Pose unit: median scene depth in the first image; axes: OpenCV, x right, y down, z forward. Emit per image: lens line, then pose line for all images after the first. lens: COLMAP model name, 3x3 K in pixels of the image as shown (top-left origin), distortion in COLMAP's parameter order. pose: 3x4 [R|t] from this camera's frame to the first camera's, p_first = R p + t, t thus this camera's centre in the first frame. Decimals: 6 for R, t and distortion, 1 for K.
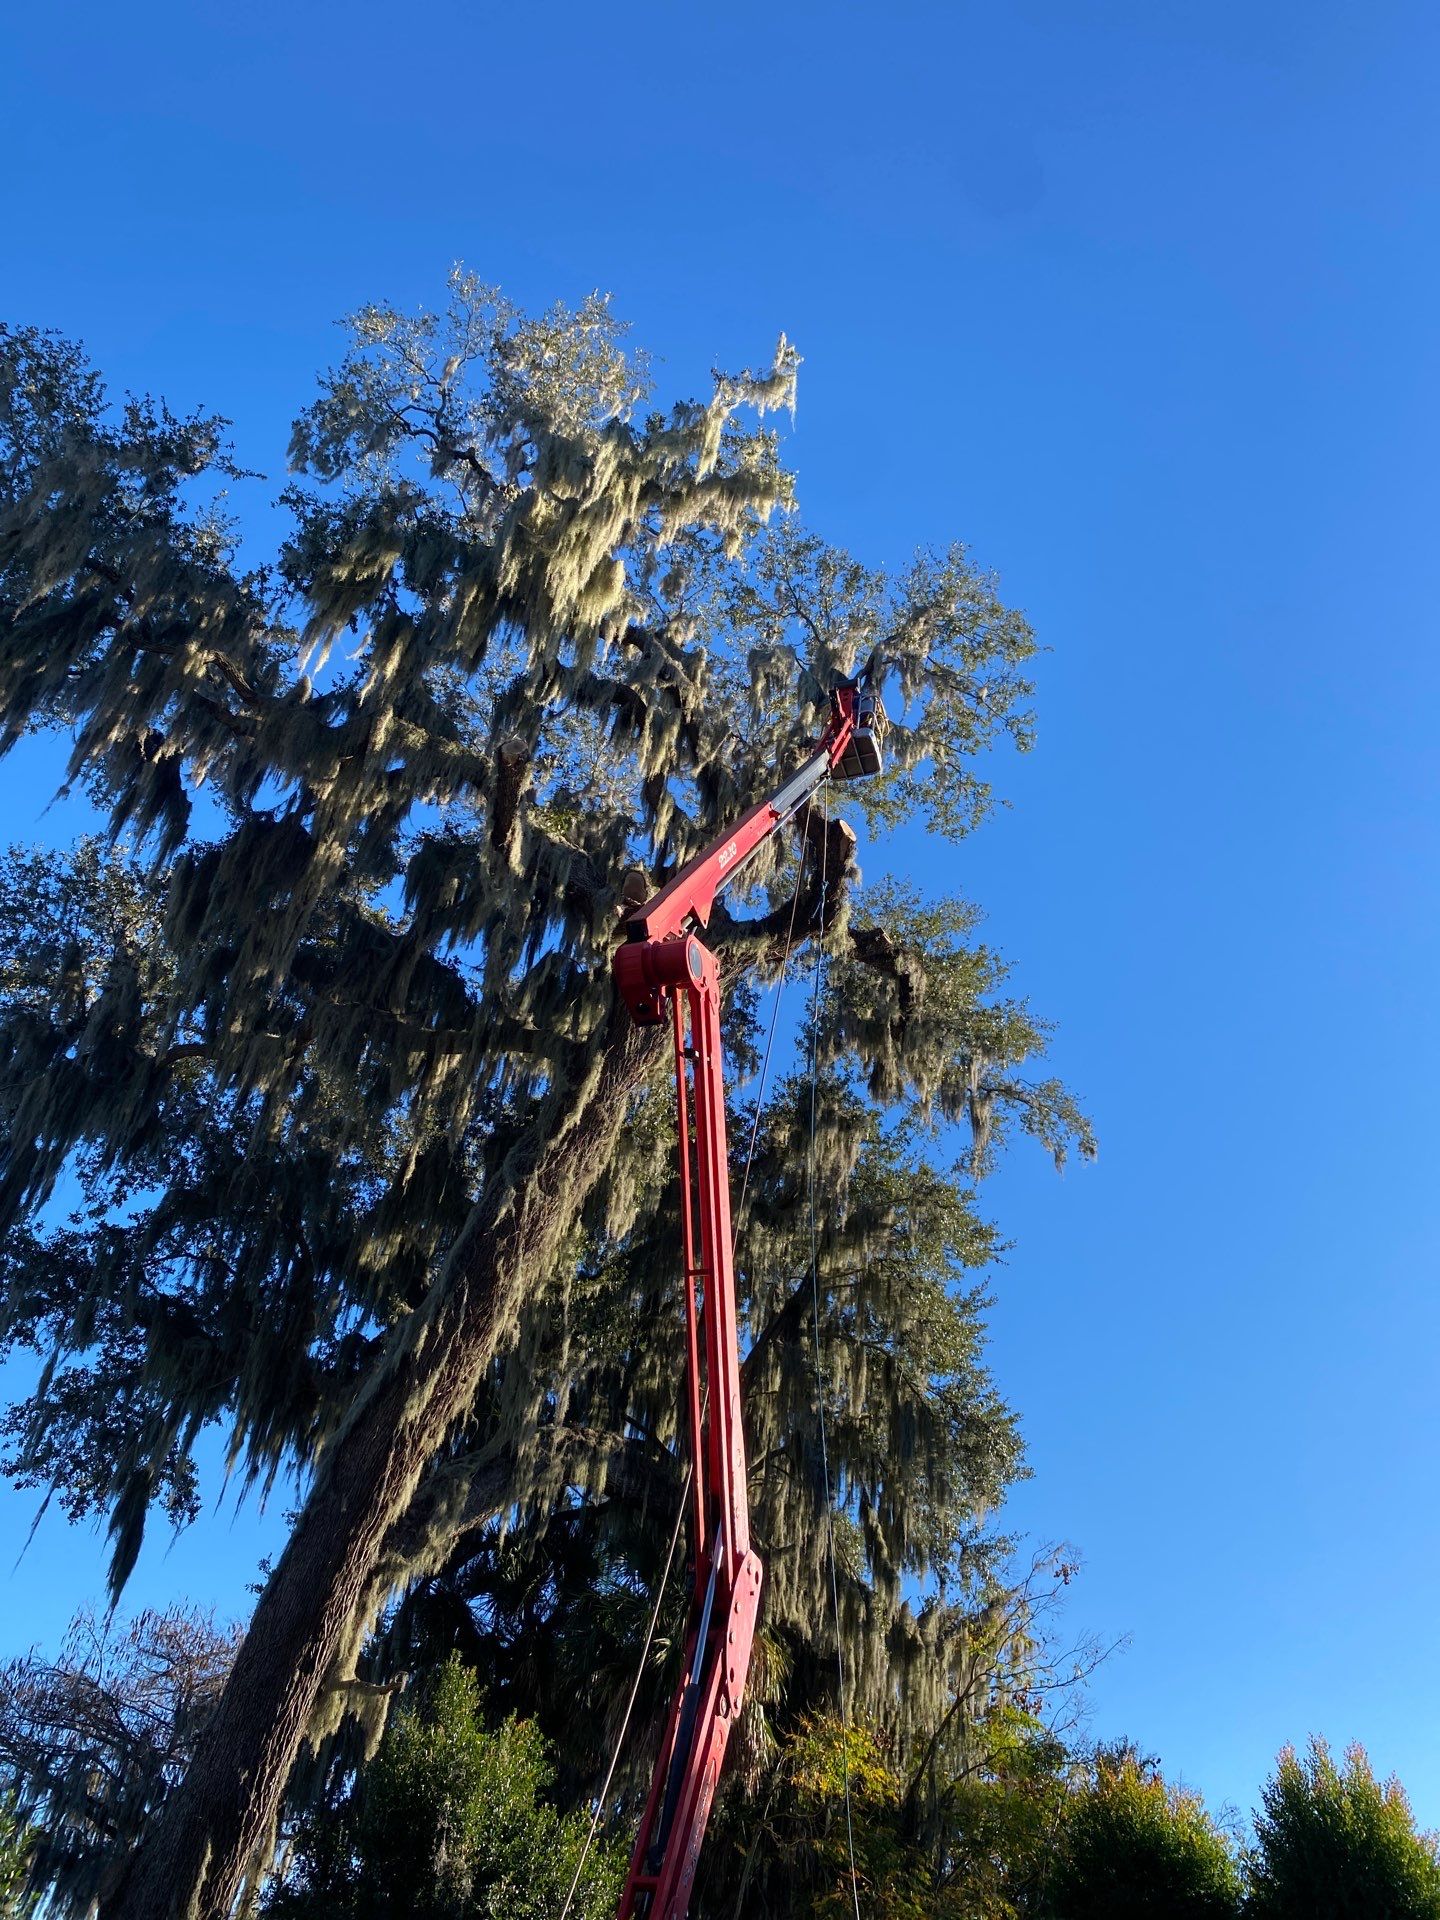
lens RADIAL K [[1443.6, 0, 701.1], [0, 1443.6, 952.2], [0, 0, 1]] dist [0.027176, -0.036564]
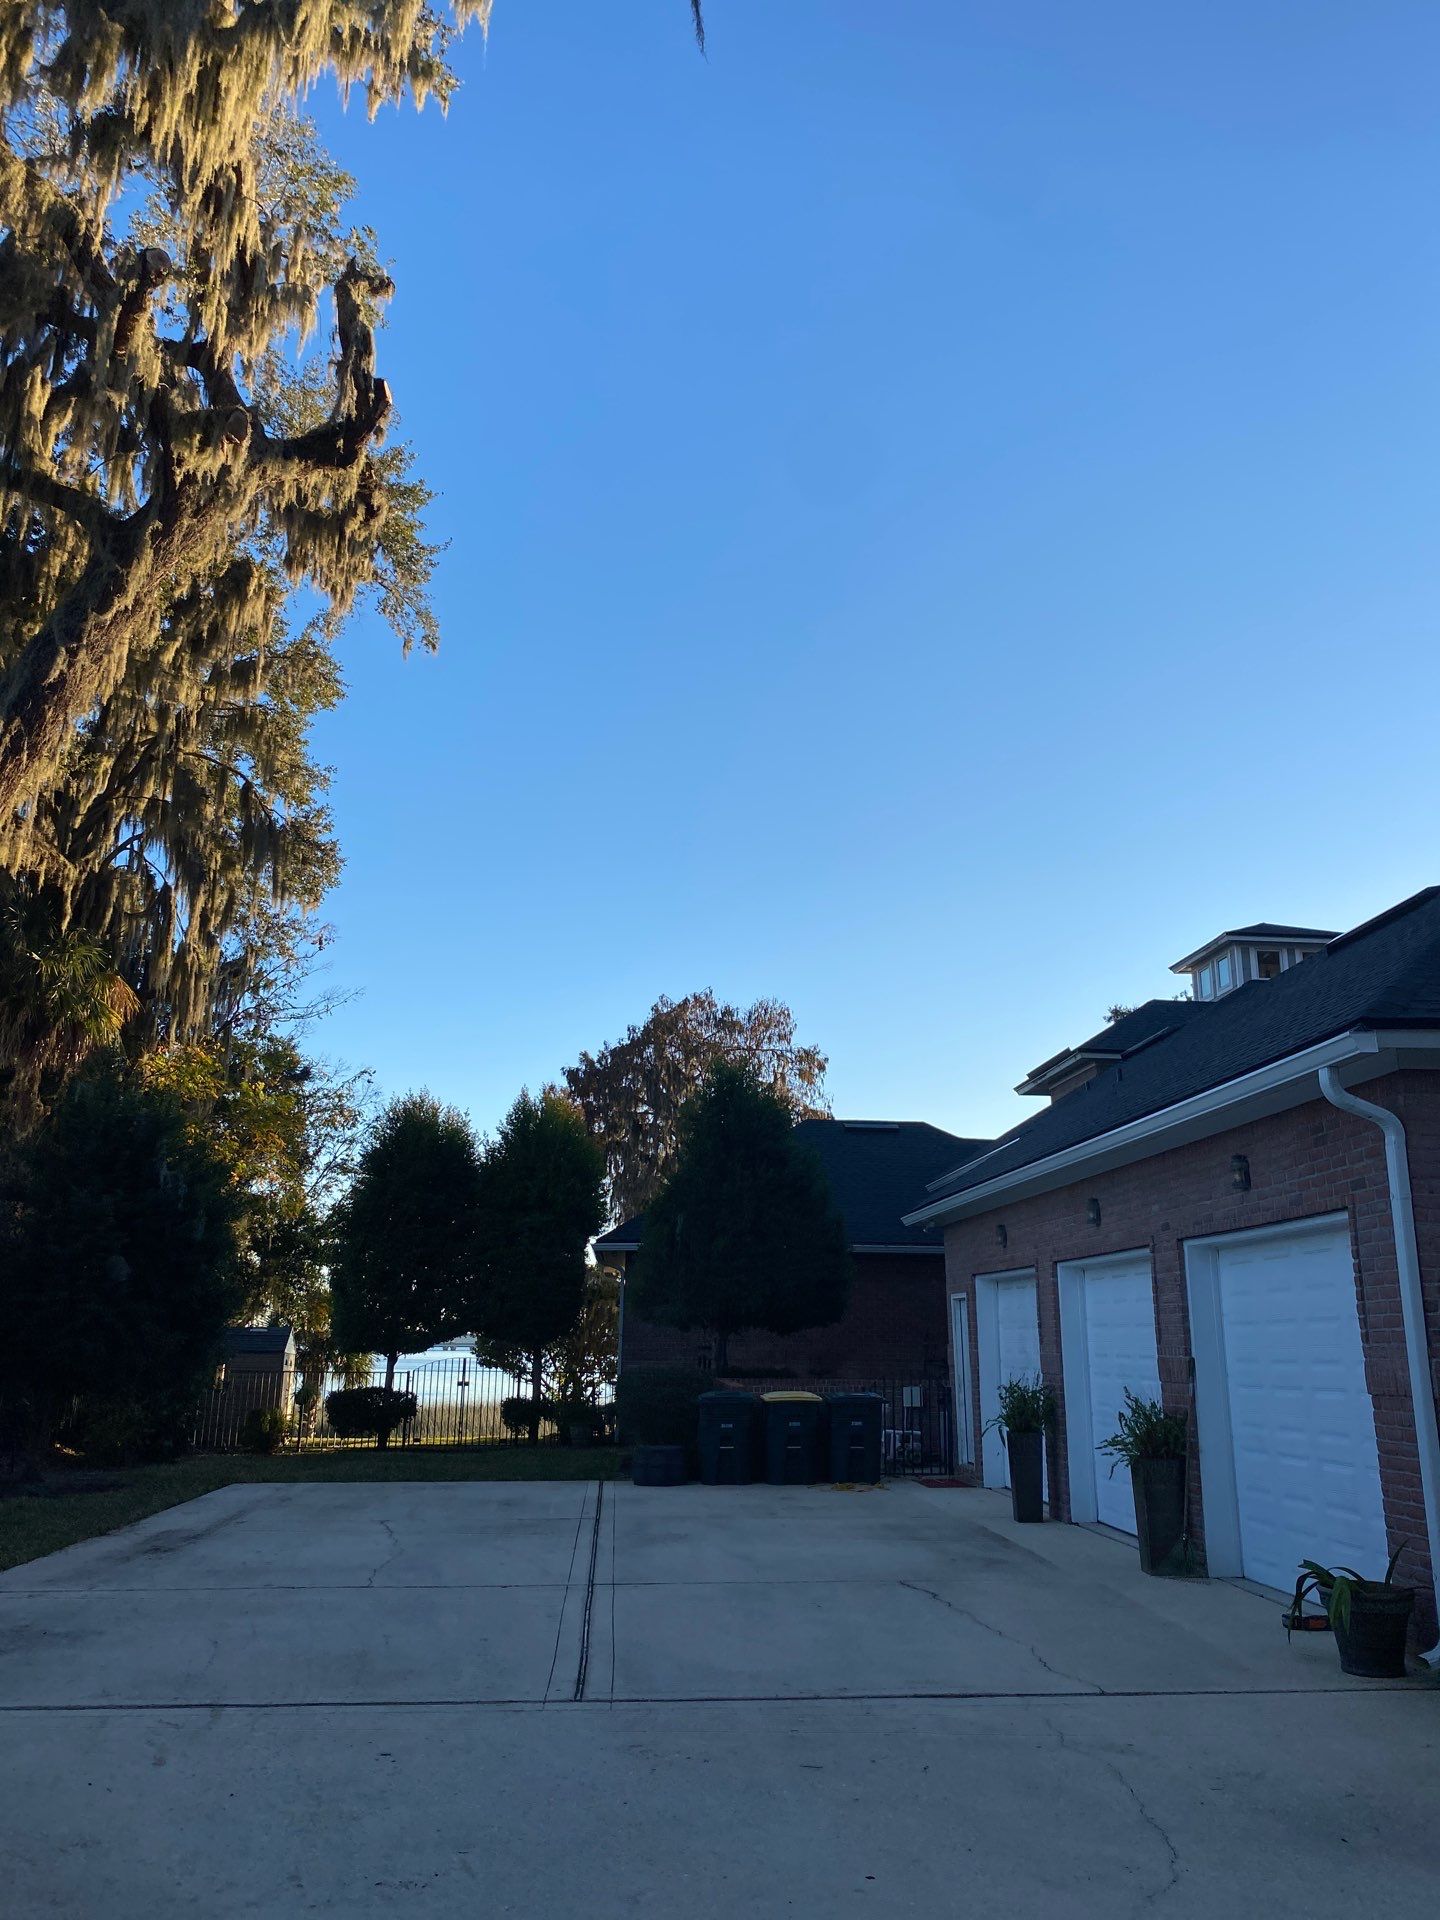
lens RADIAL K [[1443.6, 0, 722.5], [0, 1443.6, 934.4], [0, 0, 1]] dist [0.027176, -0.036564]
pose [[0.780565, 0.091986, 0.618269, -0.325751], [-0.356178, 0.878279, 0.319004, -0.151199], [-0.513669, -0.469217, 0.718317, -0.155509]]
